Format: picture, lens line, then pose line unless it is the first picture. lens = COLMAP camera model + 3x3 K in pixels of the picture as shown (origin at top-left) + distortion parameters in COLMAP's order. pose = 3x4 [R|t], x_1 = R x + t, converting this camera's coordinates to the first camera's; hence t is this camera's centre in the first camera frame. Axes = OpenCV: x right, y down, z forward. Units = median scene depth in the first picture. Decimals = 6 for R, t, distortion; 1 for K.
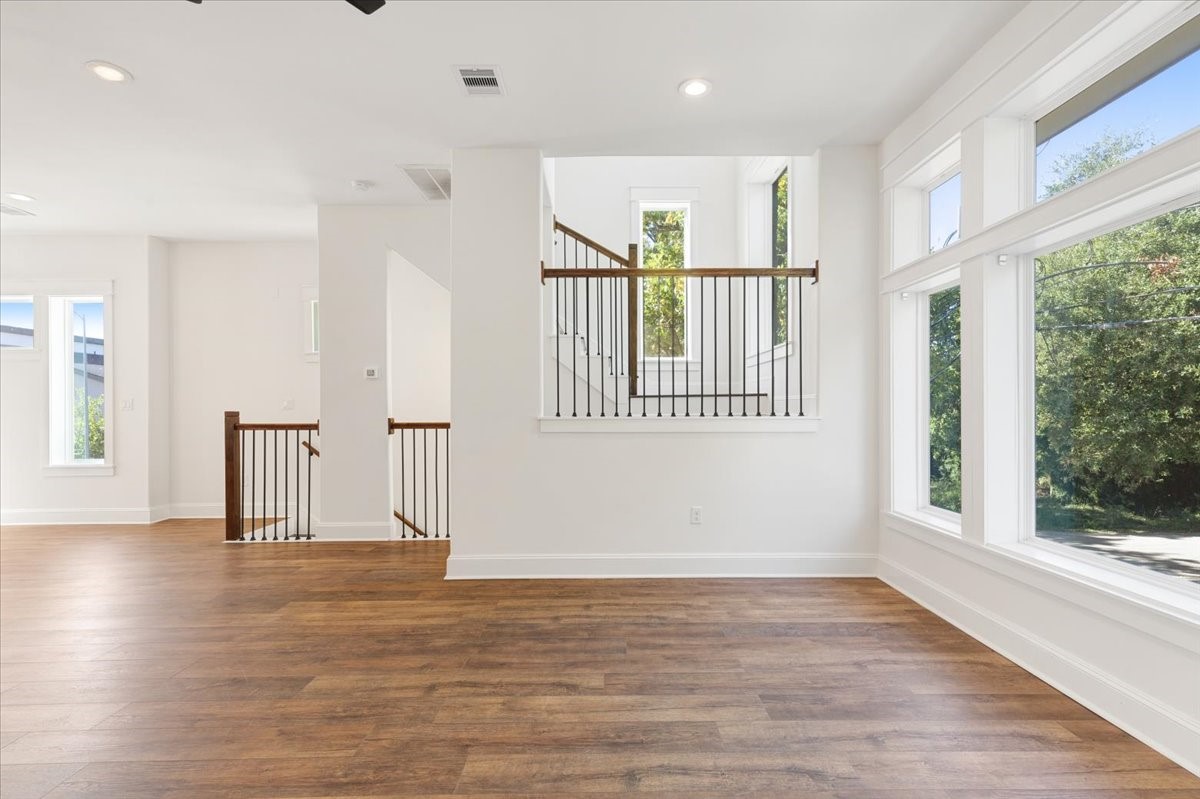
lens RADIAL K [[540.0, 0, 607.7], [0, 540.0, 403.7], [0, 0, 1]] dist [-0.001199, -0.000402]
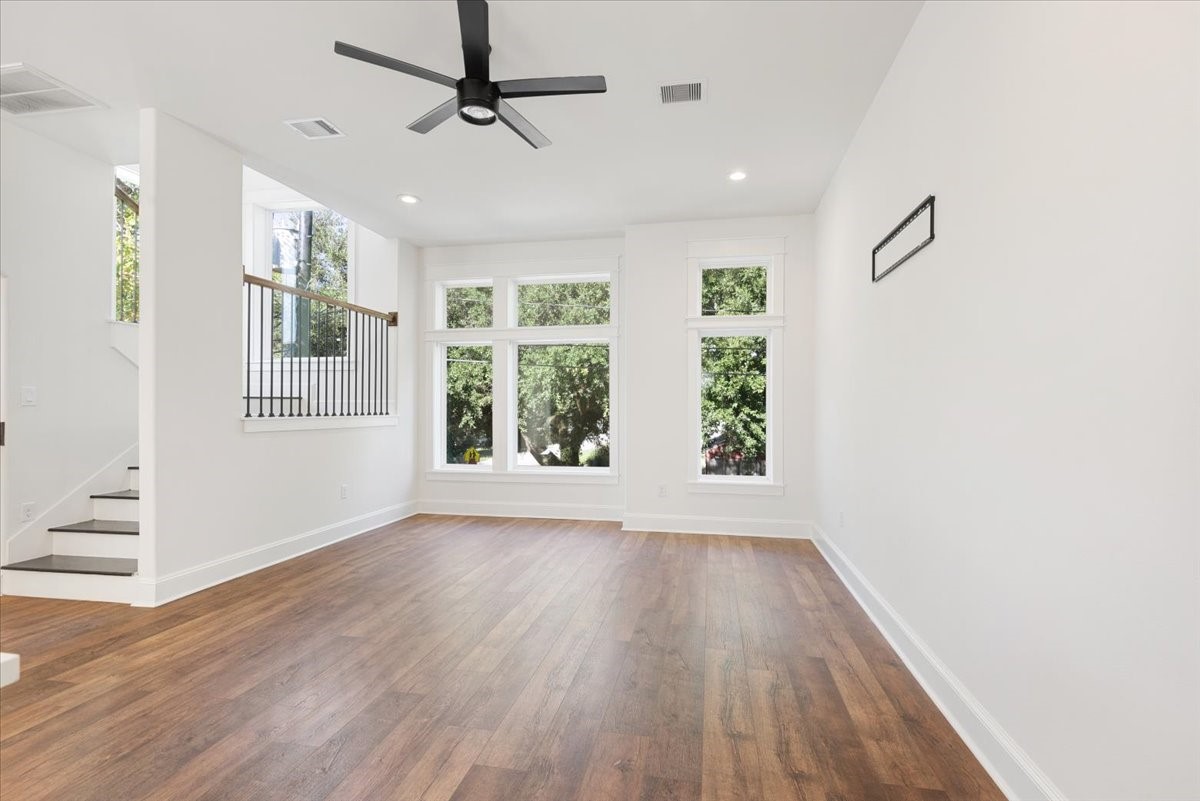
lens RADIAL K [[540.0, 0, 604.9], [0, 540.0, 403.9], [0, 0, 1]] dist [-0.001199, -0.000402]
pose [[0.212348, 0.013079, 0.977106, -1.128408], [-0.010949, 0.999880, -0.011004, 0.002650], [-0.977133, -0.008362, 0.212466, 0.130272]]
